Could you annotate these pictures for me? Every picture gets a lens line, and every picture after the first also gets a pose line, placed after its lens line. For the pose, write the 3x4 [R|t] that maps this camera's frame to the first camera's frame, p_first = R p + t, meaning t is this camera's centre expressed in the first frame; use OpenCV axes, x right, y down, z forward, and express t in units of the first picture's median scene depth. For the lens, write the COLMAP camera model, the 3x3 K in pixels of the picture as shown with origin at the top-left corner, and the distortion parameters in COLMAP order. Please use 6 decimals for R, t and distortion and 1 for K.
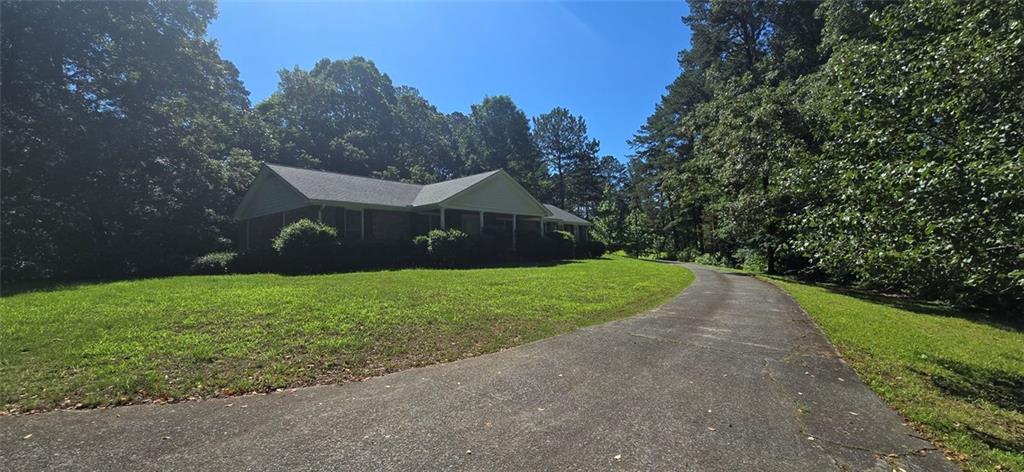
lens RADIAL K [[428.3, 0, 513.6], [0, 428.3, 228.0], [0, 0, 1]] dist [0.000800, 0.000793]
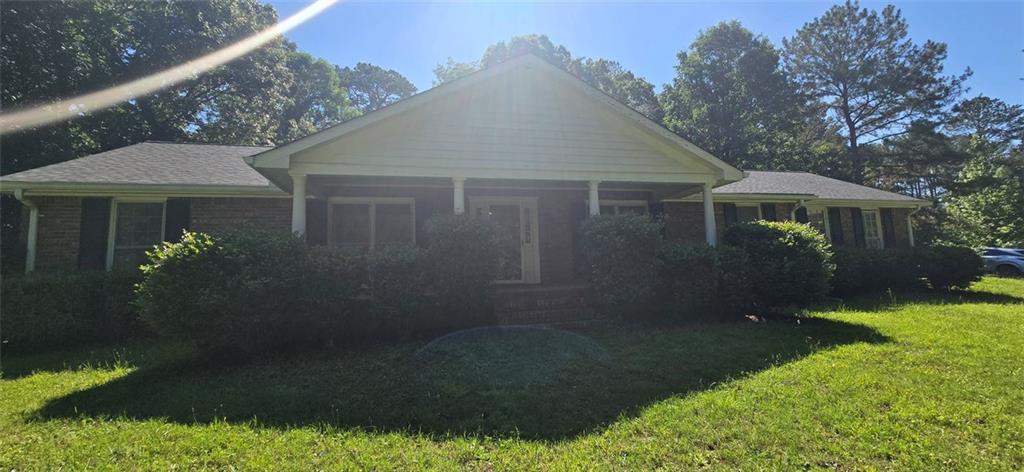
lens RADIAL K [[428.3, 0, 513.6], [0, 428.3, 228.0], [0, 0, 1]] dist [0.000800, 0.000793]
pose [[0.813748, -0.064493, -0.577629, 0.068375], [0.048480, 0.997893, -0.043118, 0.007965], [0.579192, 0.007083, 0.815160, 0.311950]]
